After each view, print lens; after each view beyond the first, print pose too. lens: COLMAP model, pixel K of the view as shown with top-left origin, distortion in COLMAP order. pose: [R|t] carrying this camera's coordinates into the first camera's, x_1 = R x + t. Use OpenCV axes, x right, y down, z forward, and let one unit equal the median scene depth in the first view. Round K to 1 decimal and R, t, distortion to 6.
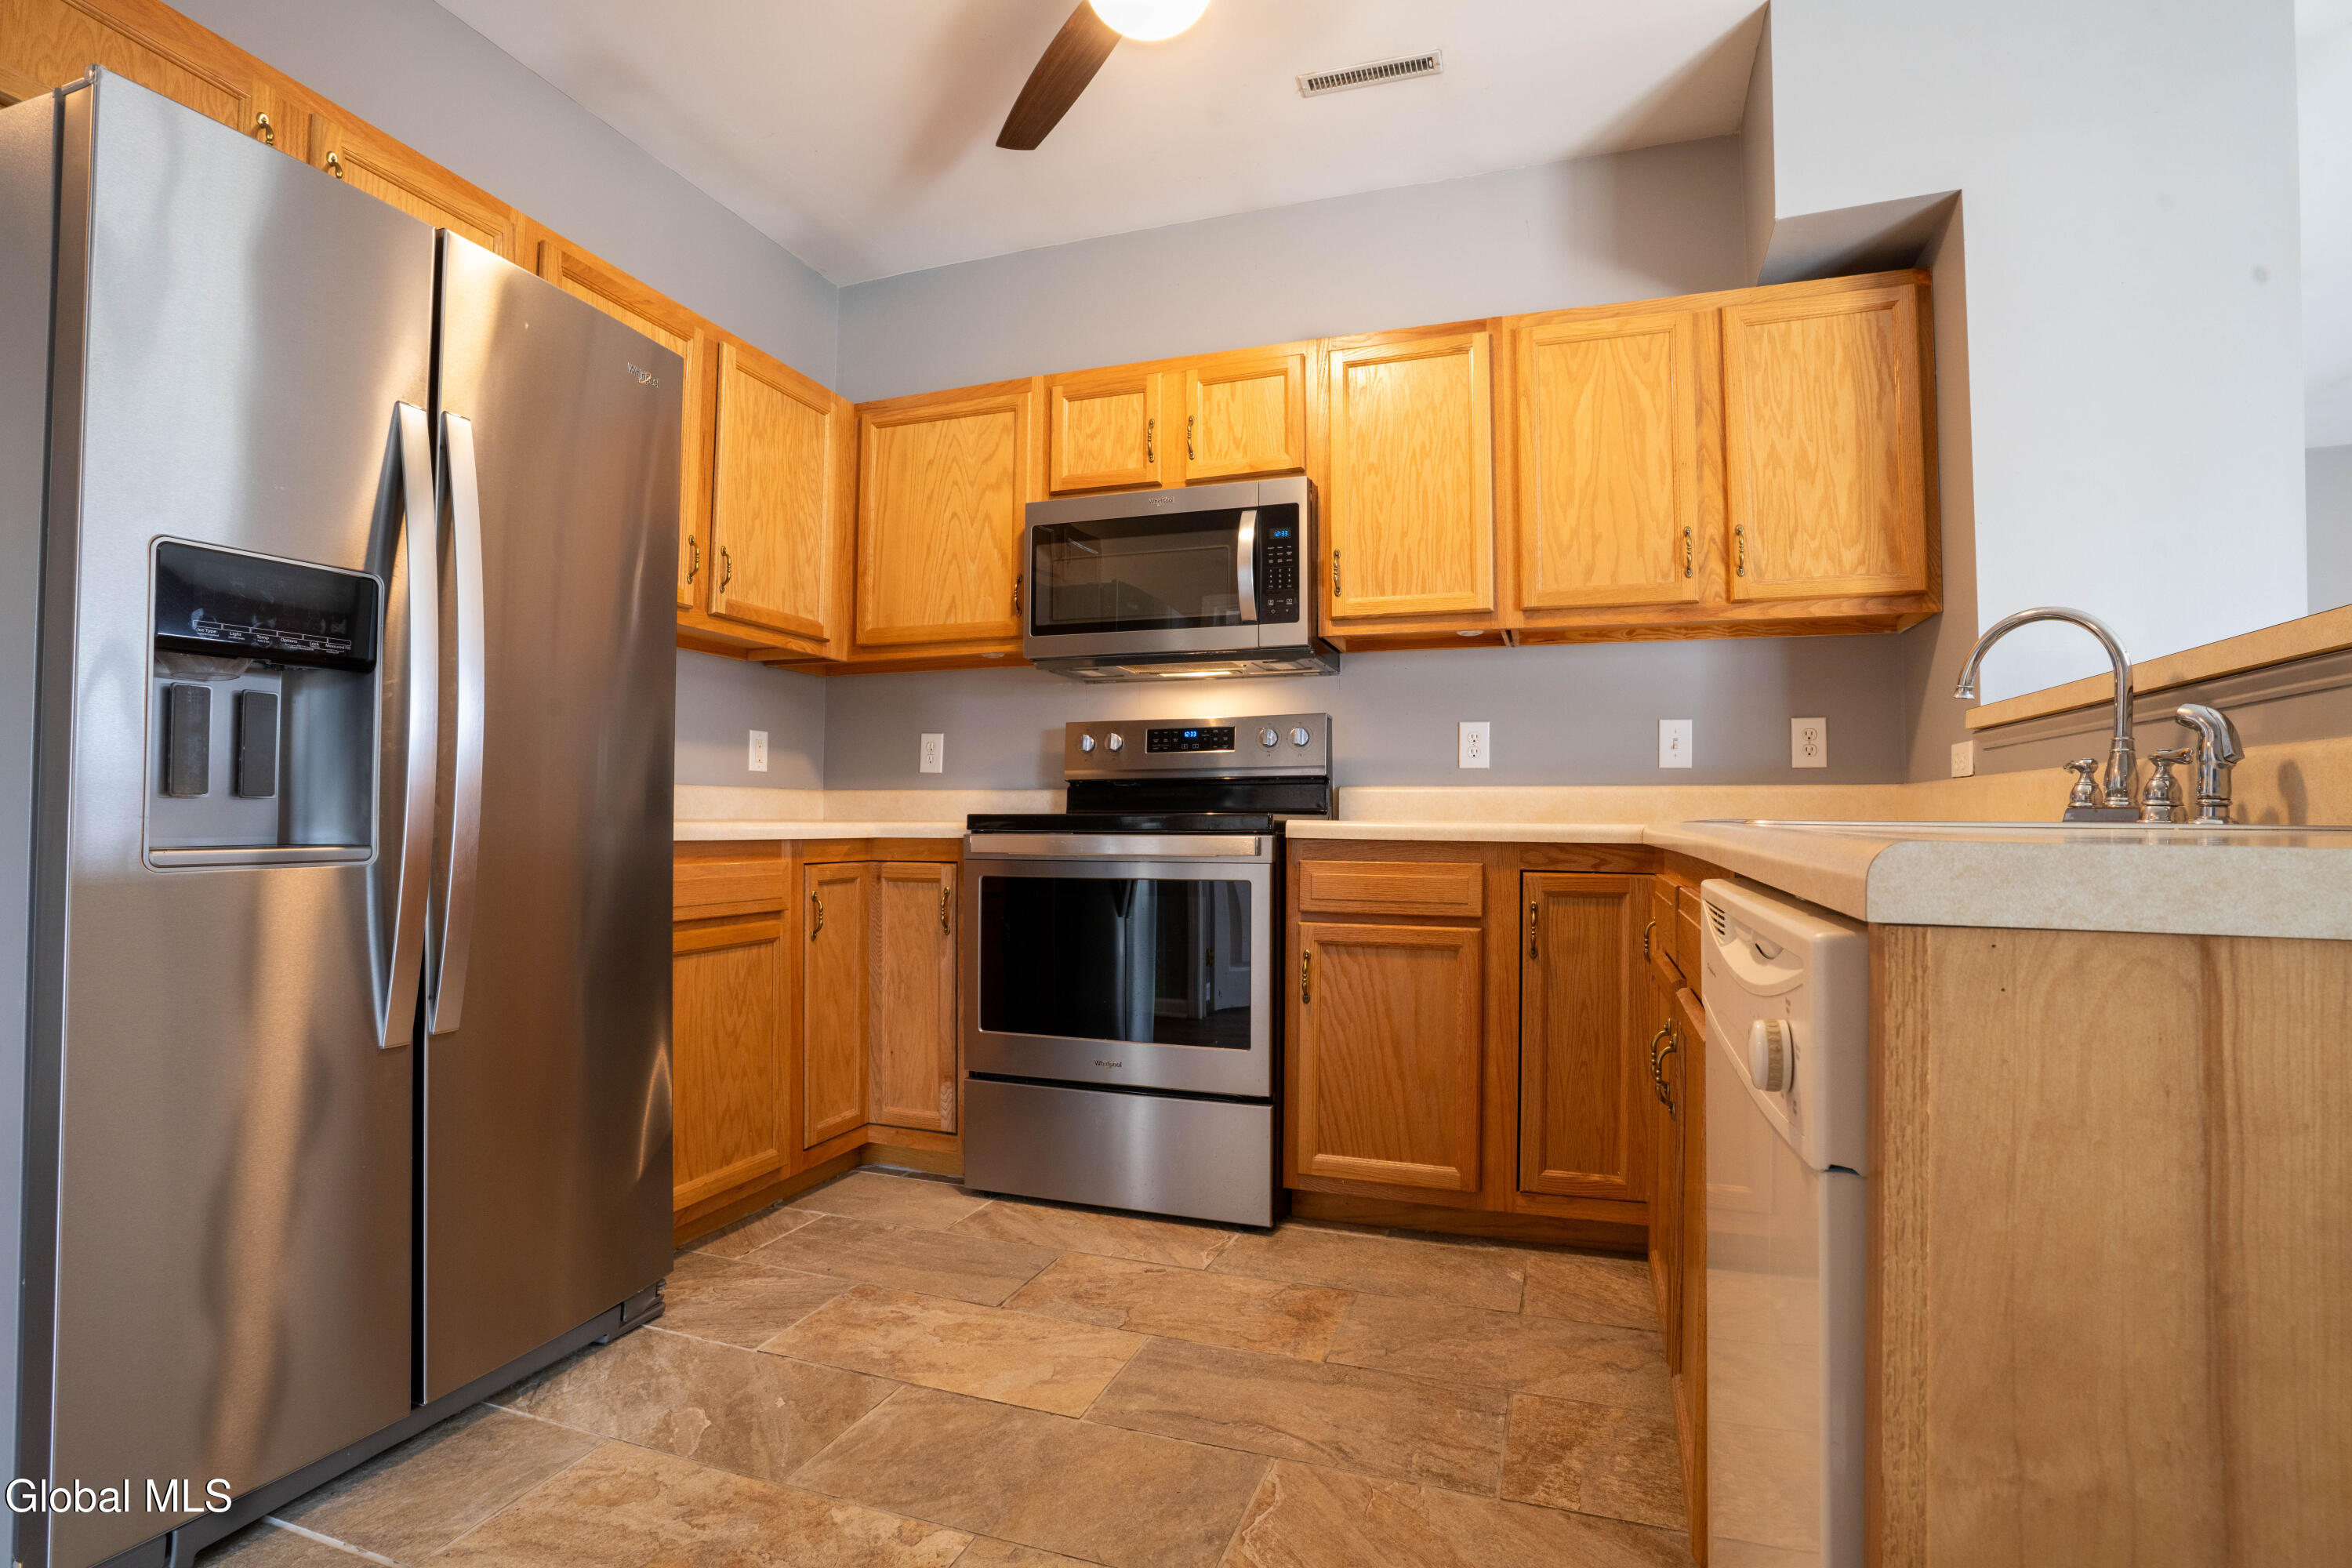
lens RADIAL K [[1150.2, 0, 1164.6], [0, 1150.2, 786.5], [0, 0, 1]] dist [-0.093574, 0.053895]
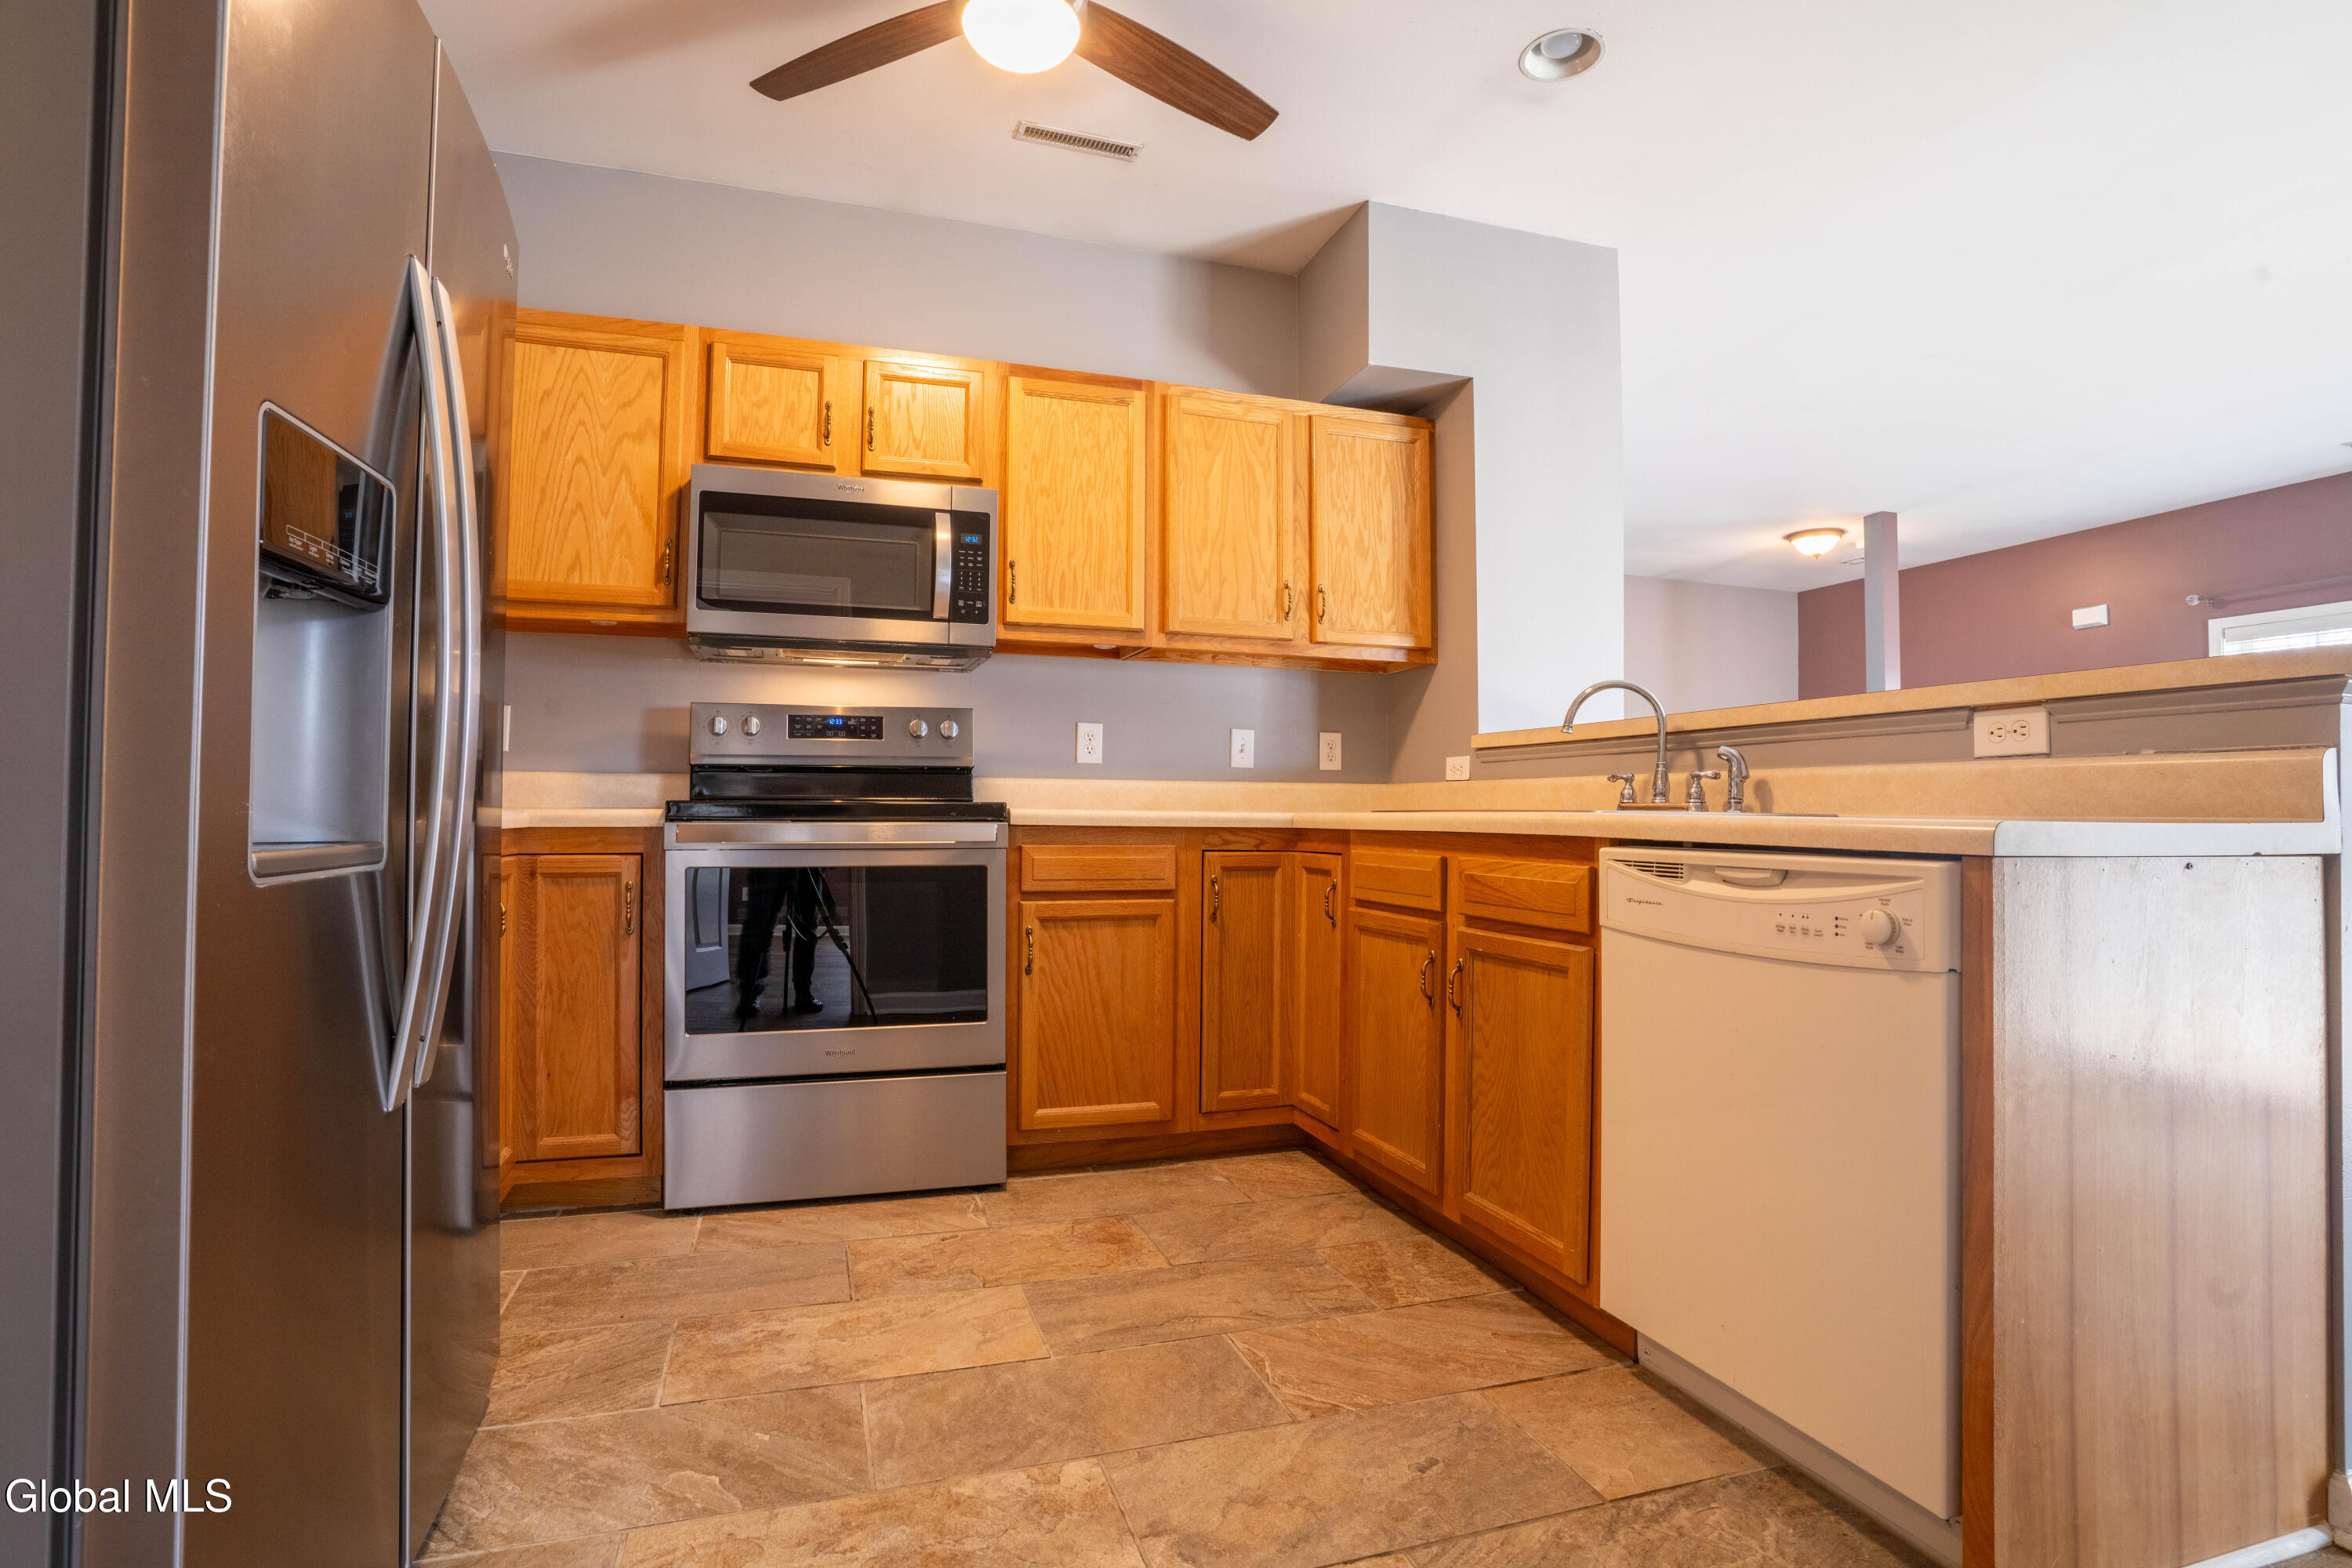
lens RADIAL K [[1150.2, 0, 1164.6], [0, 1150.2, 786.5], [0, 0, 1]] dist [-0.093574, 0.053895]
pose [[0.791135, 0.013859, 0.611485, -0.450307], [-0.020750, 0.999776, 0.004187, 0.000984], [-0.611290, -0.016000, 0.791245, 0.050160]]
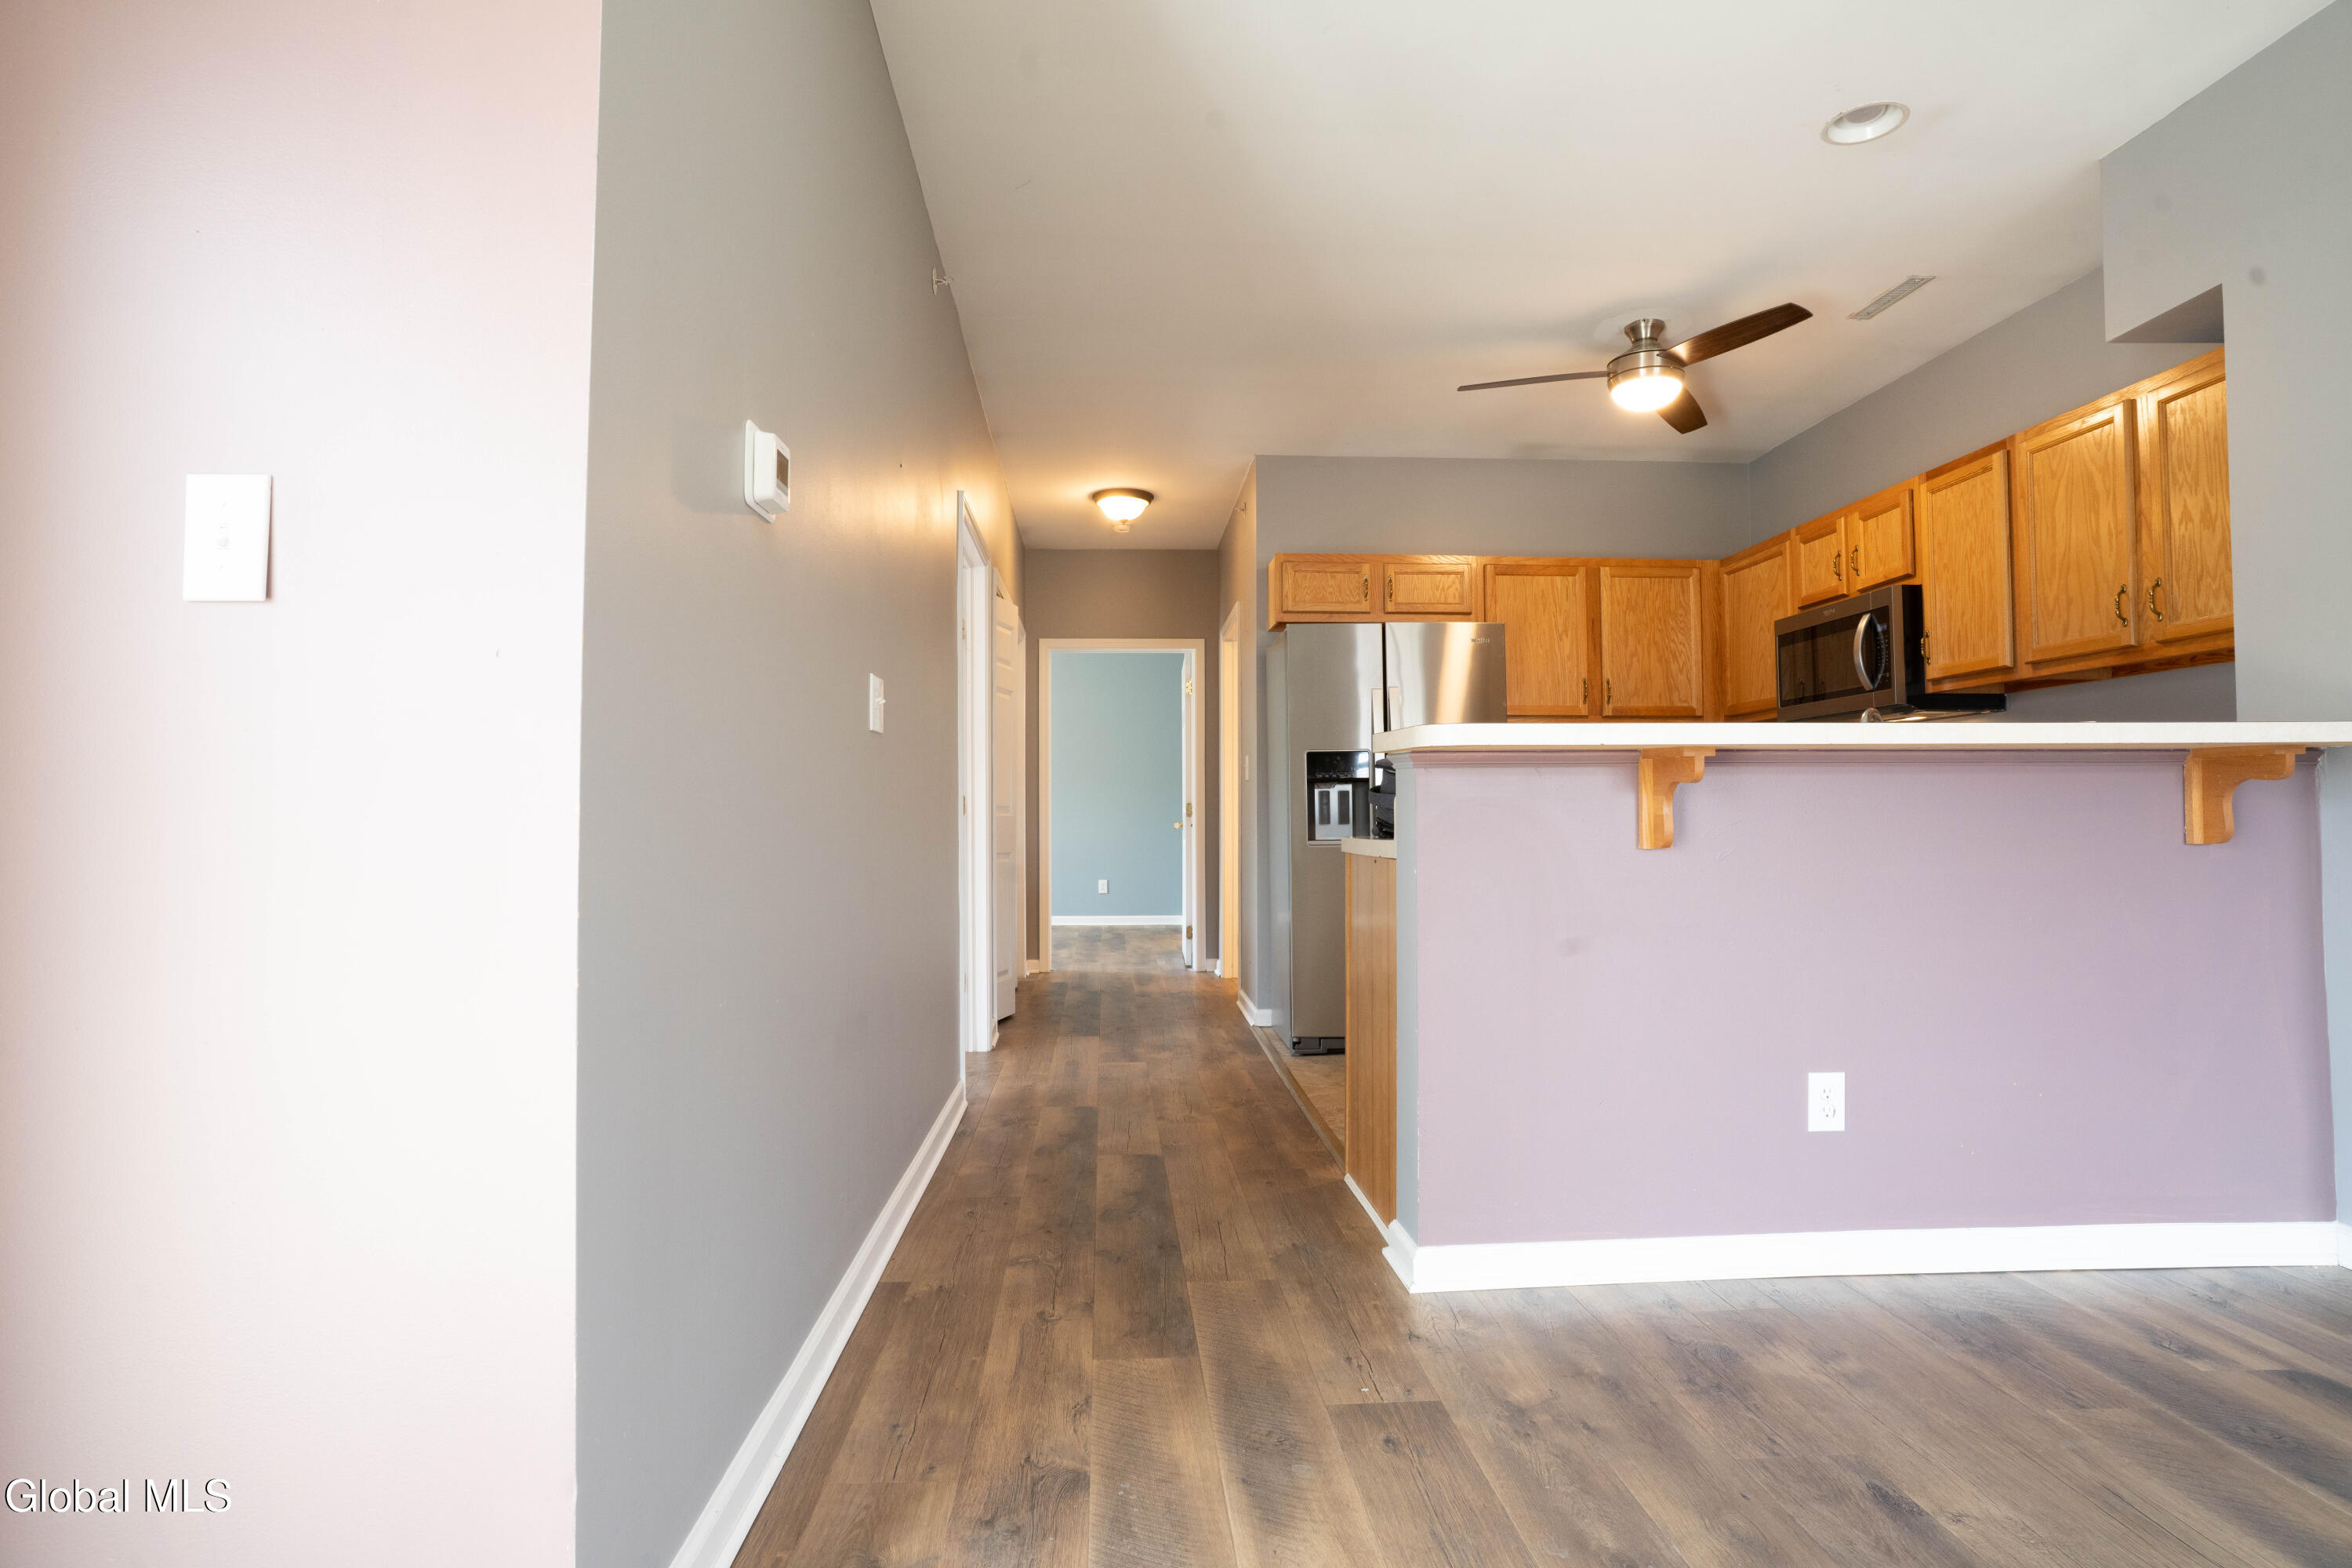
lens RADIAL K [[1228.6, 0, 1166.3], [0, 1228.6, 784.1], [0, 0, 1]] dist [-0.067482, 0.039531]
pose [[0.383421, -0.036765, -0.922842, 1.277958], [0.032558, 0.999124, -0.026277, -0.015883], [0.923000, -0.019970, 0.384282, -0.463092]]
